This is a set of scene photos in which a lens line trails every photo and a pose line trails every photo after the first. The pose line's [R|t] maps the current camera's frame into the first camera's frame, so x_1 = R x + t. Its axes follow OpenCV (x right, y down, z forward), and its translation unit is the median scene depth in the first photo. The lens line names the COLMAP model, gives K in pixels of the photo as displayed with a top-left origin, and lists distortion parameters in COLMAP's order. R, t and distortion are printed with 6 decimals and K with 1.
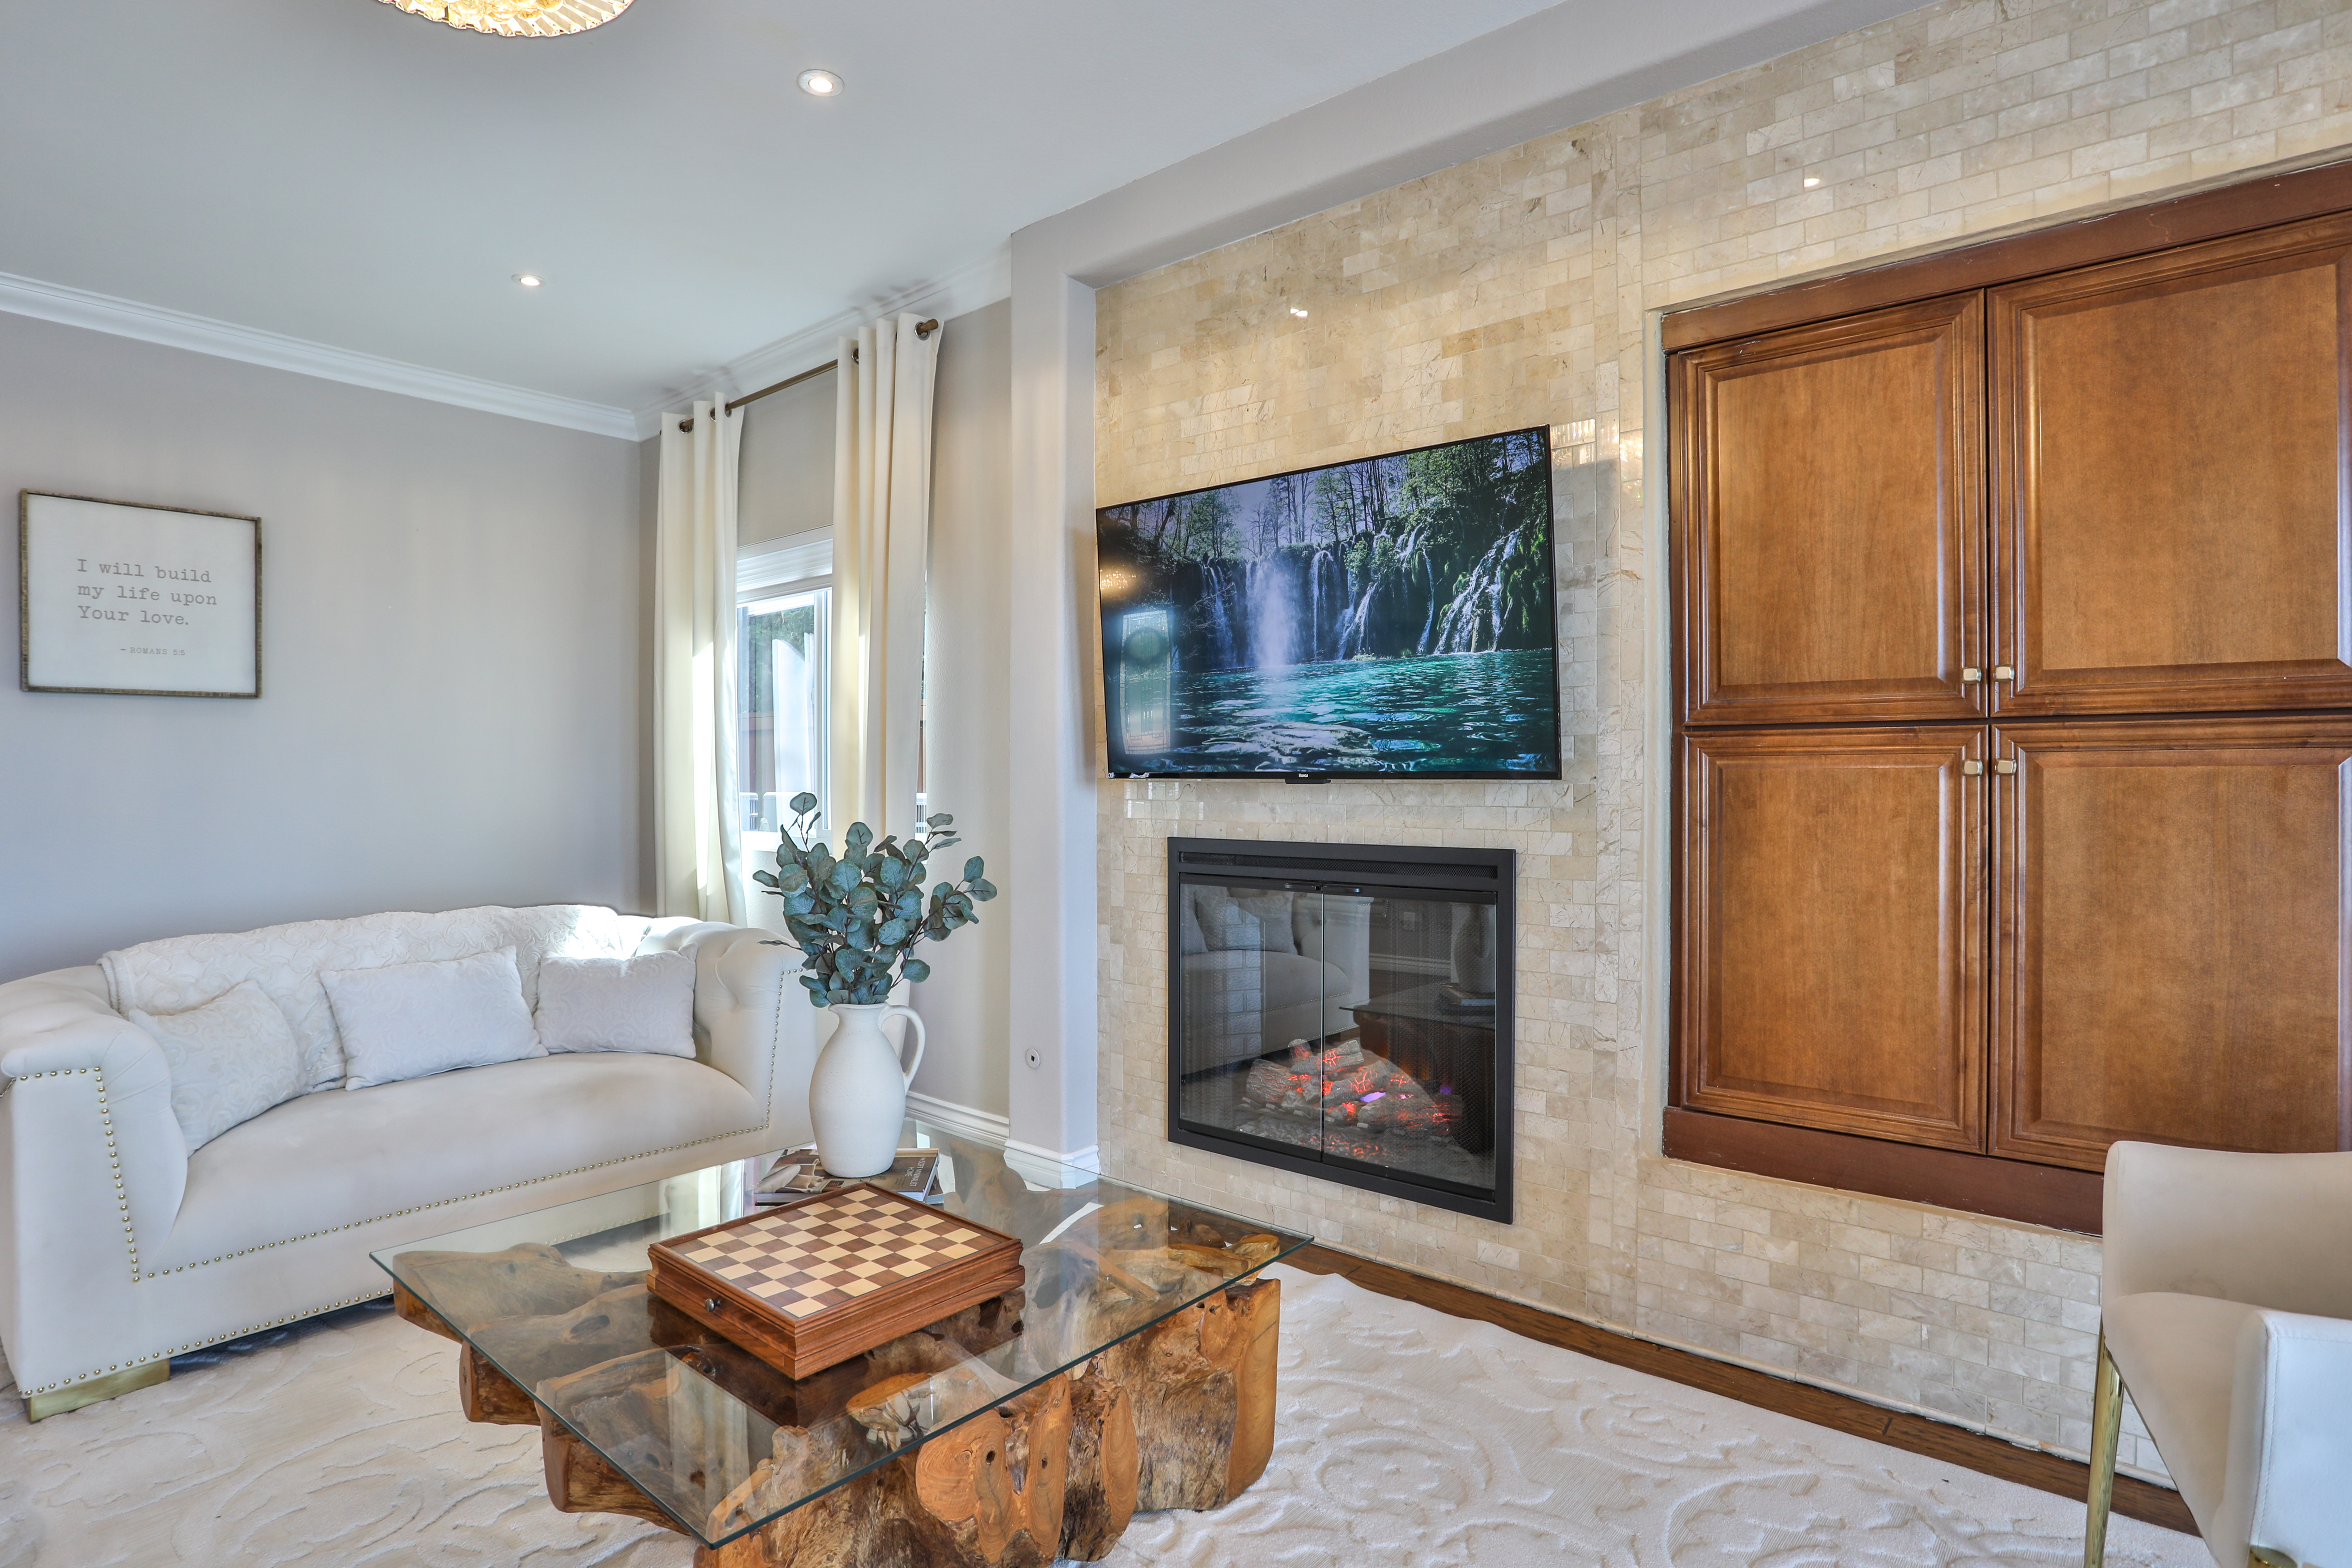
lens RADIAL K [[1205.8, 0, 1157.1], [0, 1205.8, 788.2], [0, 0, 1]] dist [-0.062543, 0.021845]
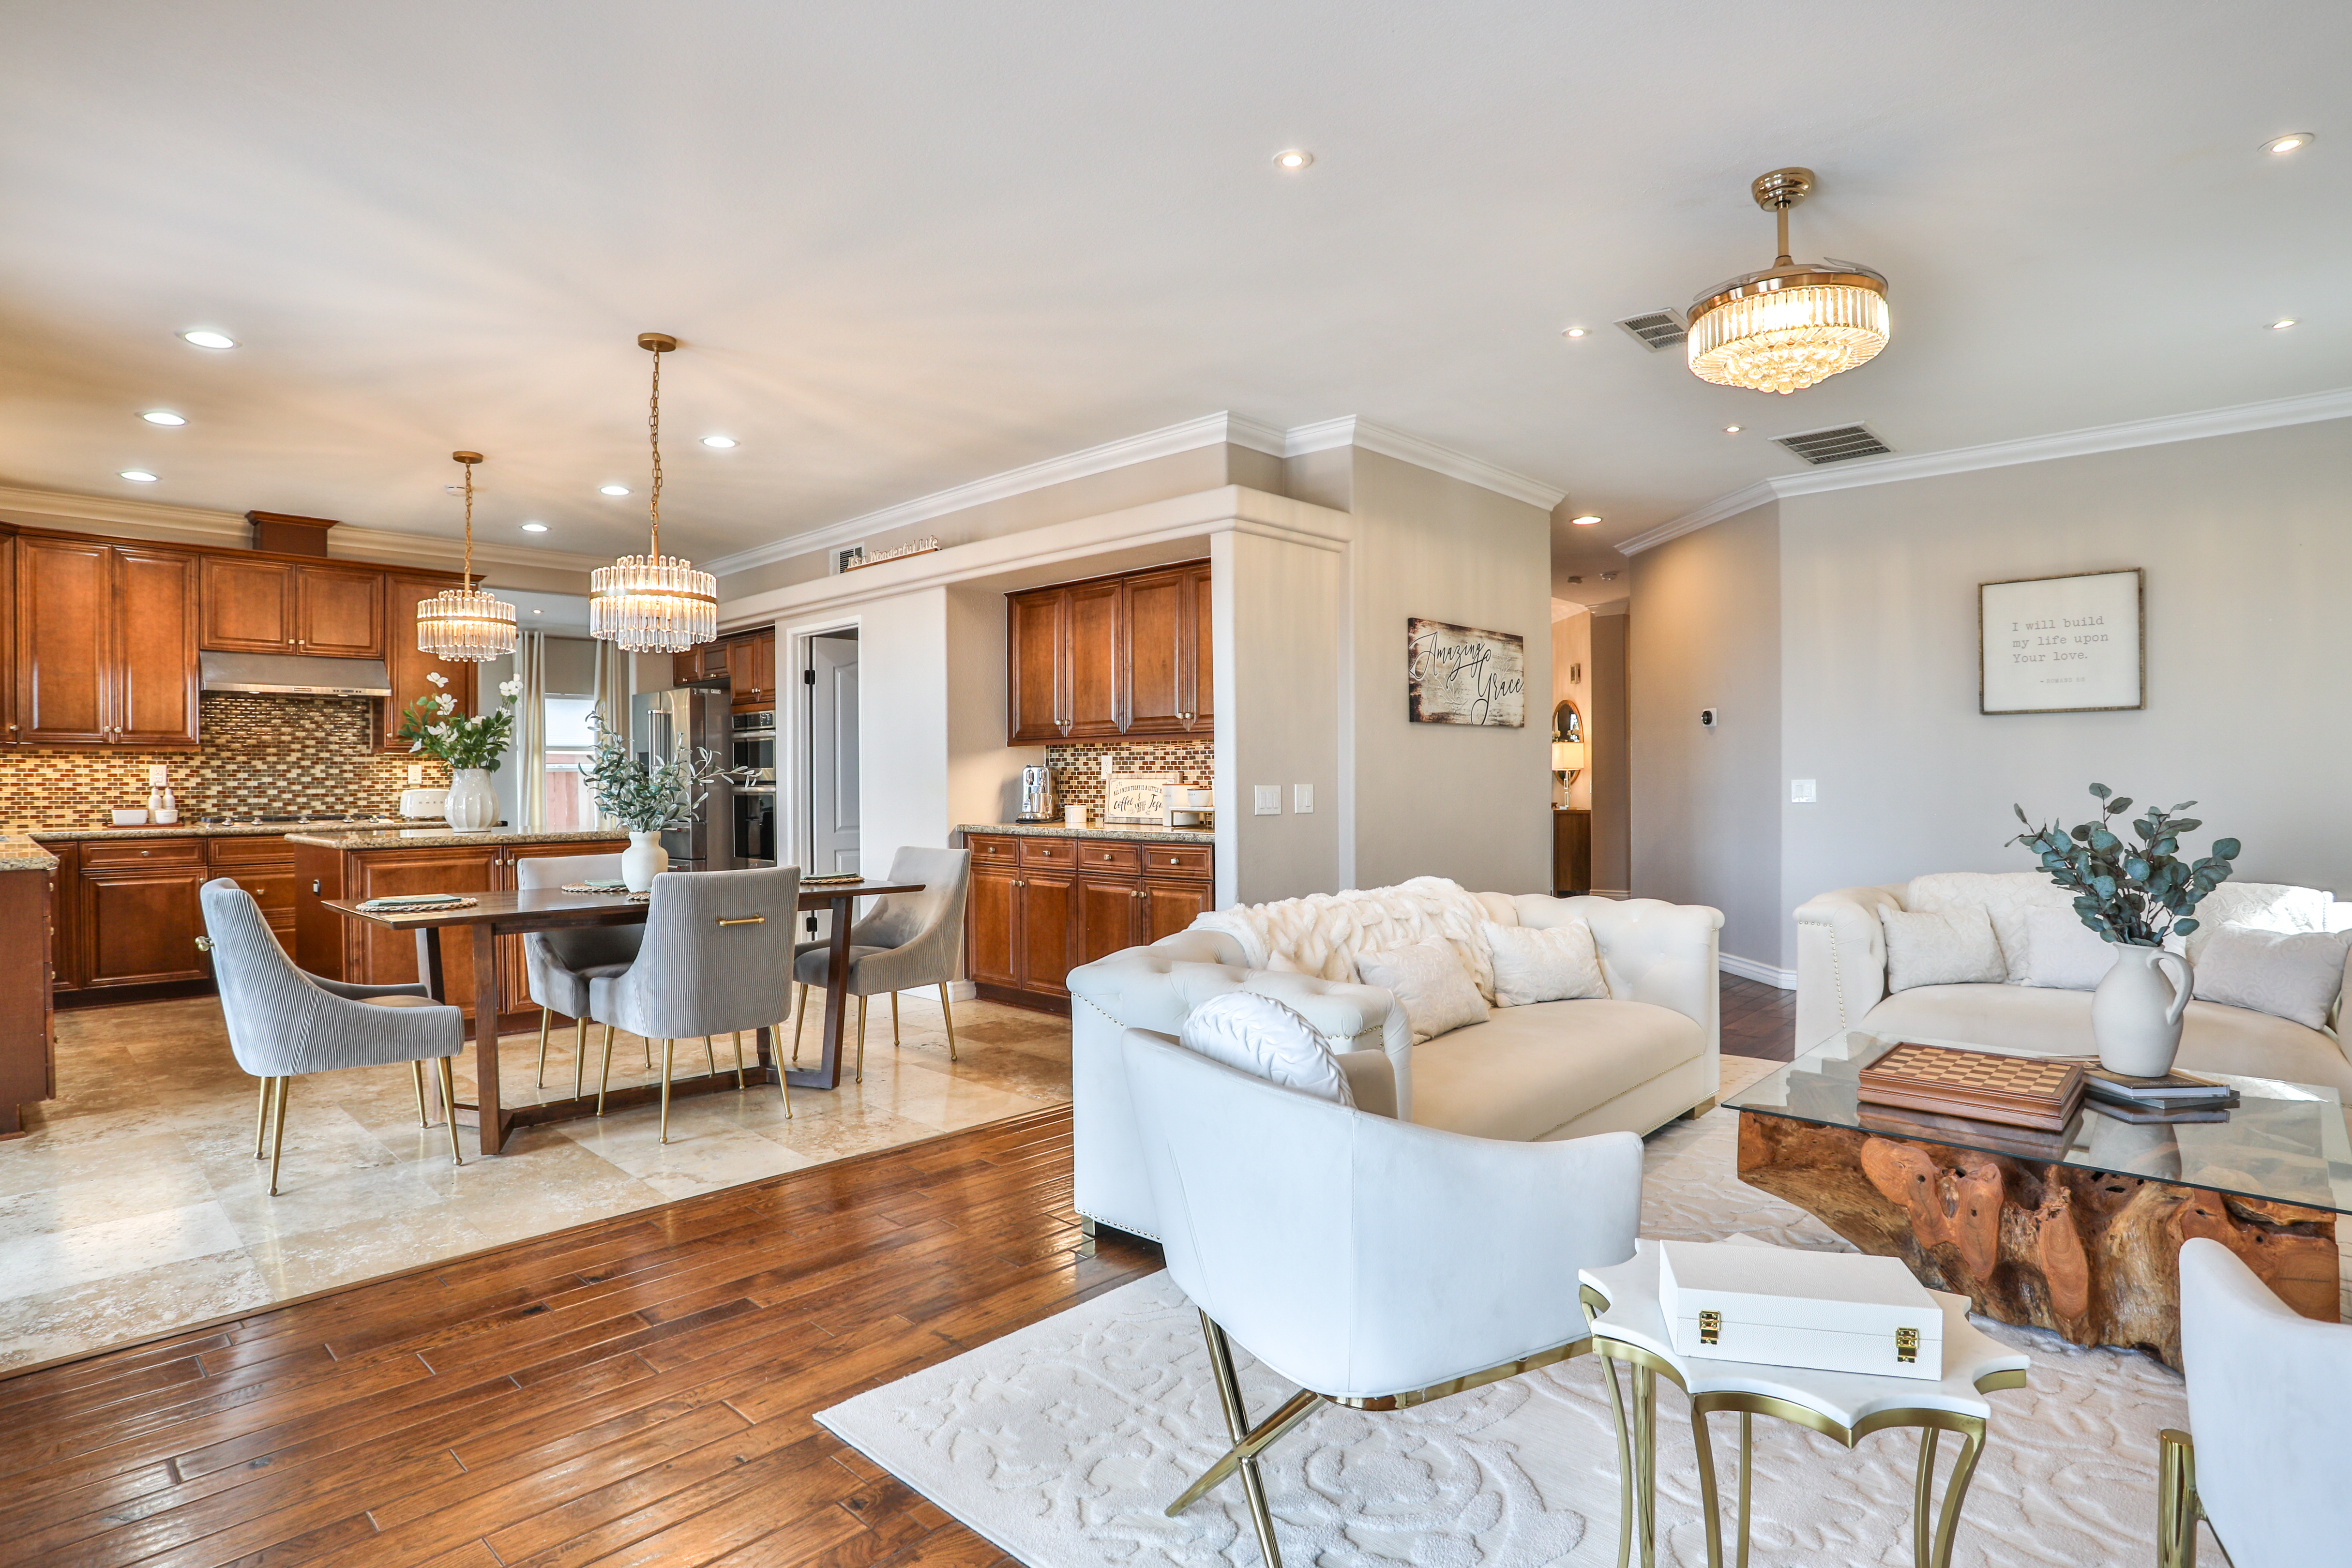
lens RADIAL K [[1205.8, 0, 1170.1], [0, 1205.8, 793.0], [0, 0, 1]] dist [-0.062543, 0.021845]
pose [[-0.045725, 0.017666, -0.998798, 0.932828], [-0.005558, 0.999824, 0.017938, -0.004402], [0.998939, 0.006372, -0.045619, 0.002897]]
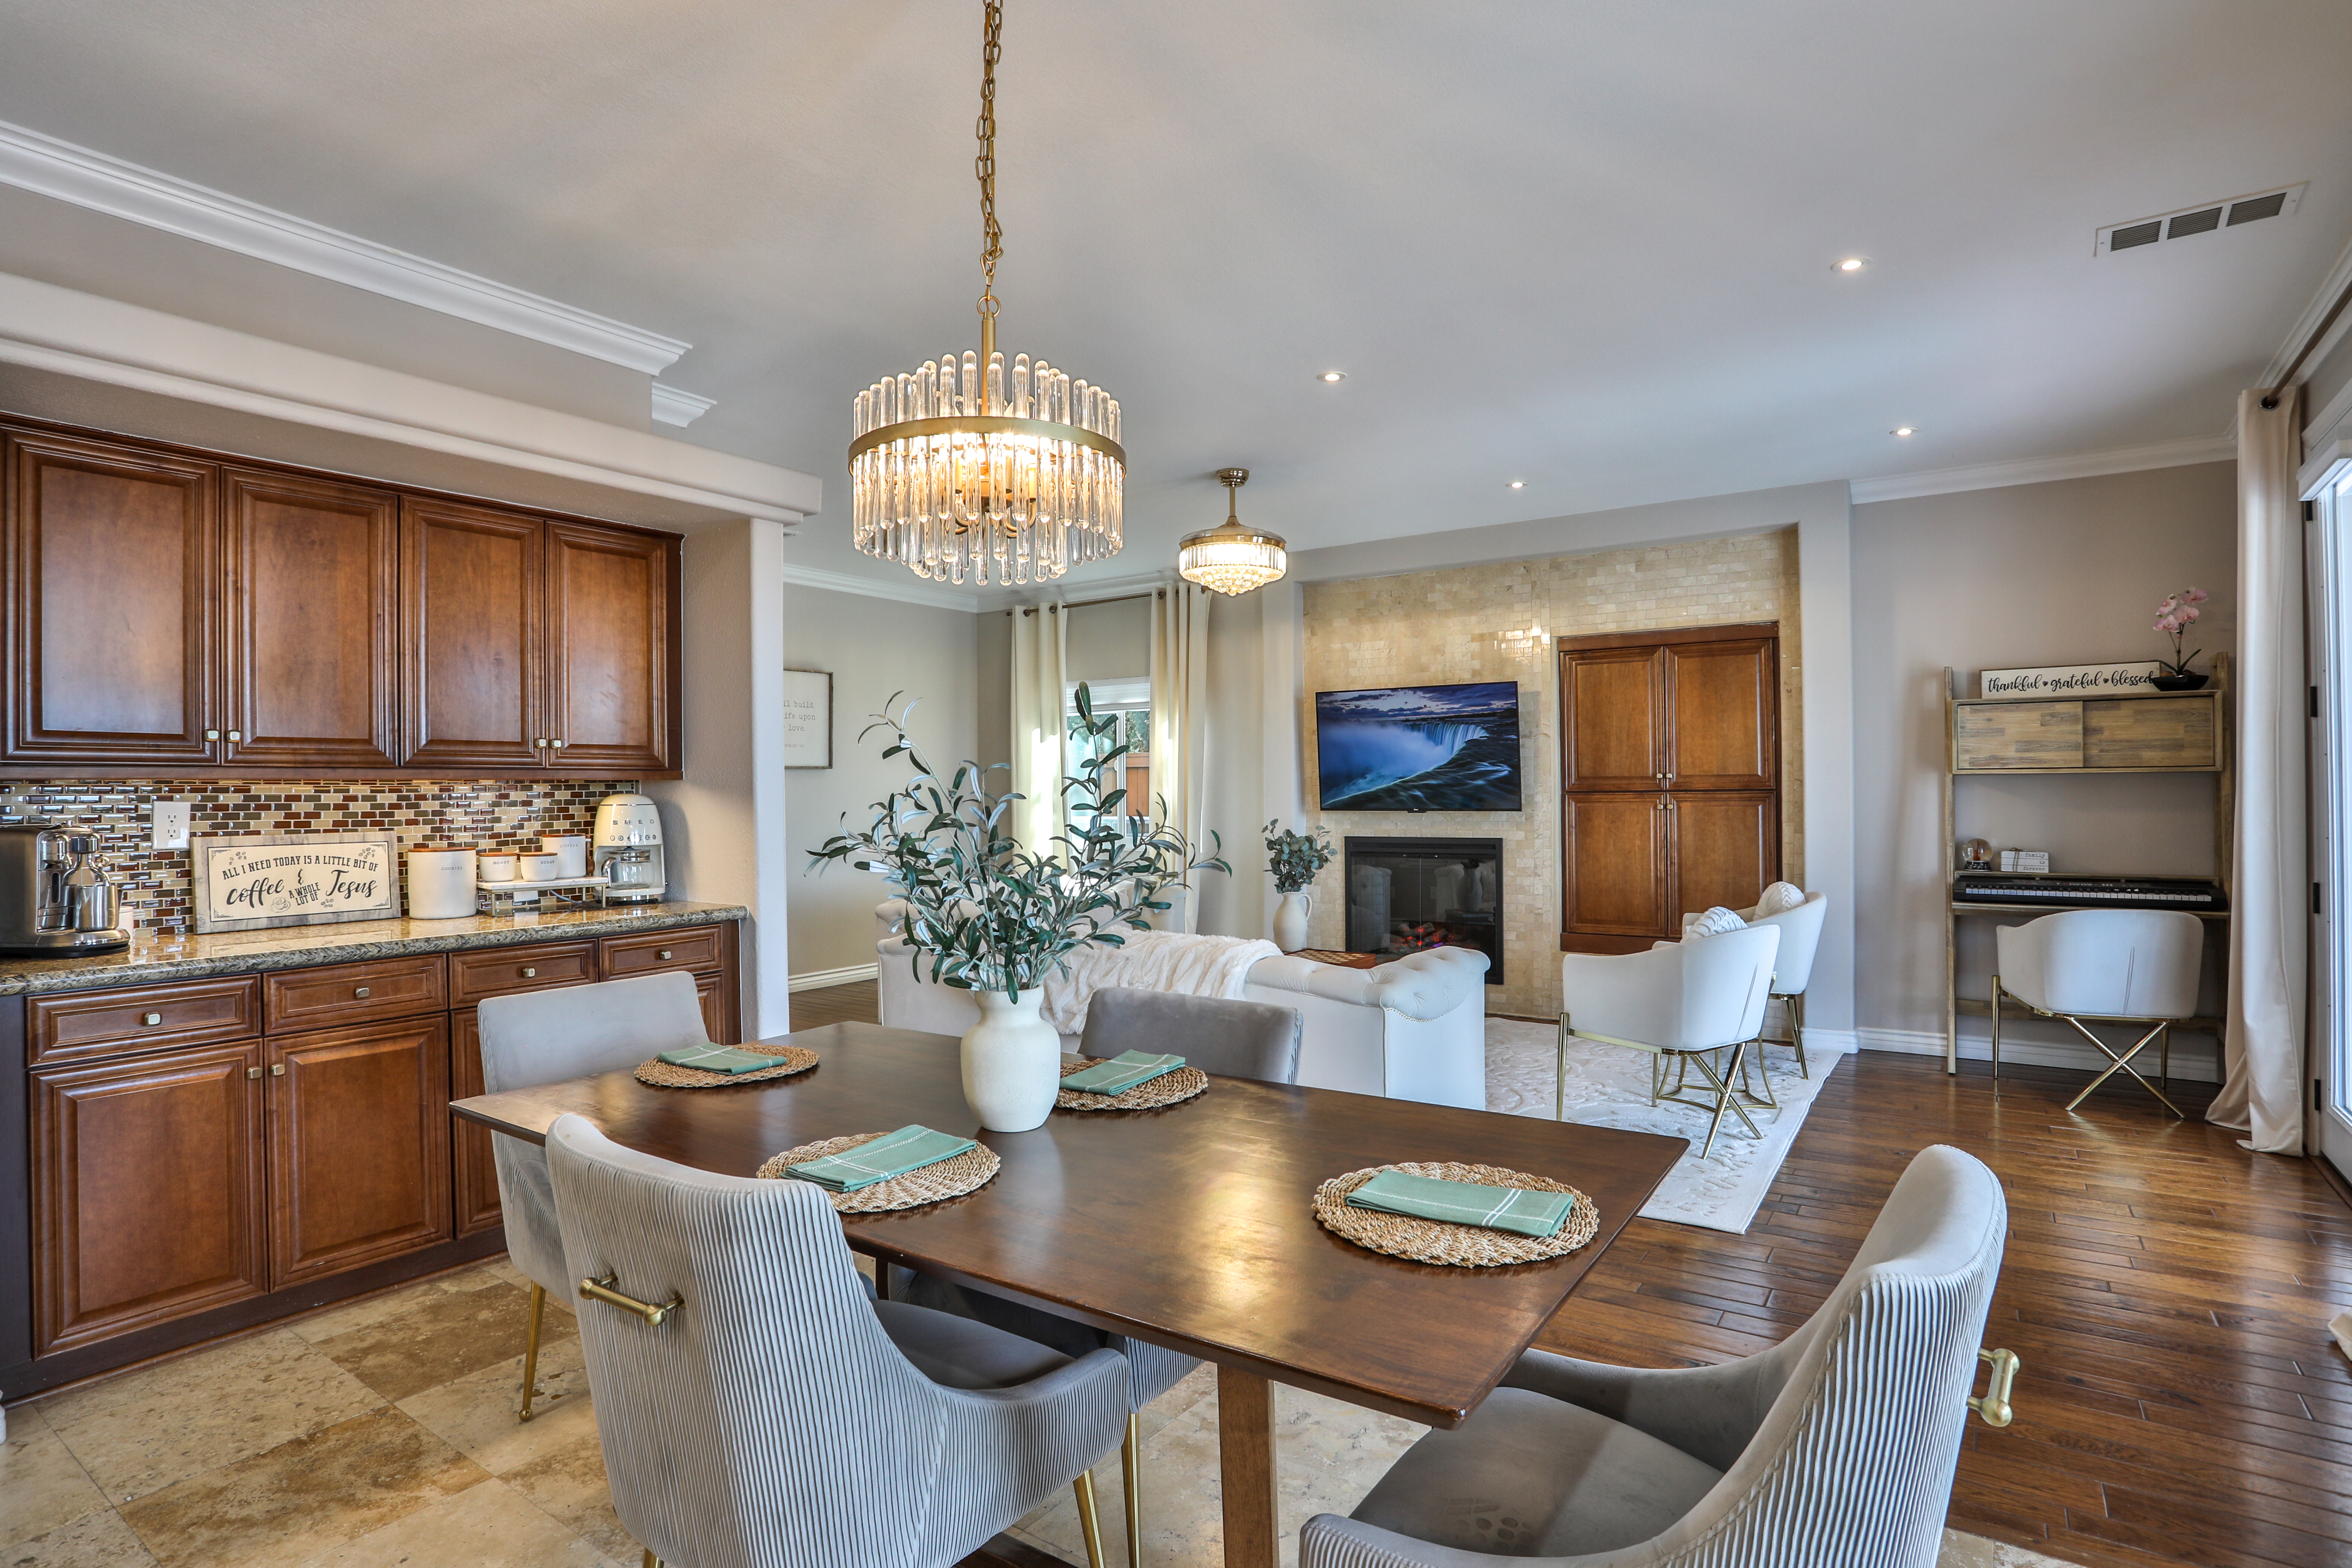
lens RADIAL K [[1205.8, 0, 1164.3], [0, 1205.8, 787.9], [0, 0, 1]] dist [-0.062543, 0.021845]
pose [[0.995346, -0.006030, 0.096176, -0.719075], [0.007462, 0.999867, -0.014529, -0.026241], [-0.096075, 0.015179, 0.995258, -1.602558]]
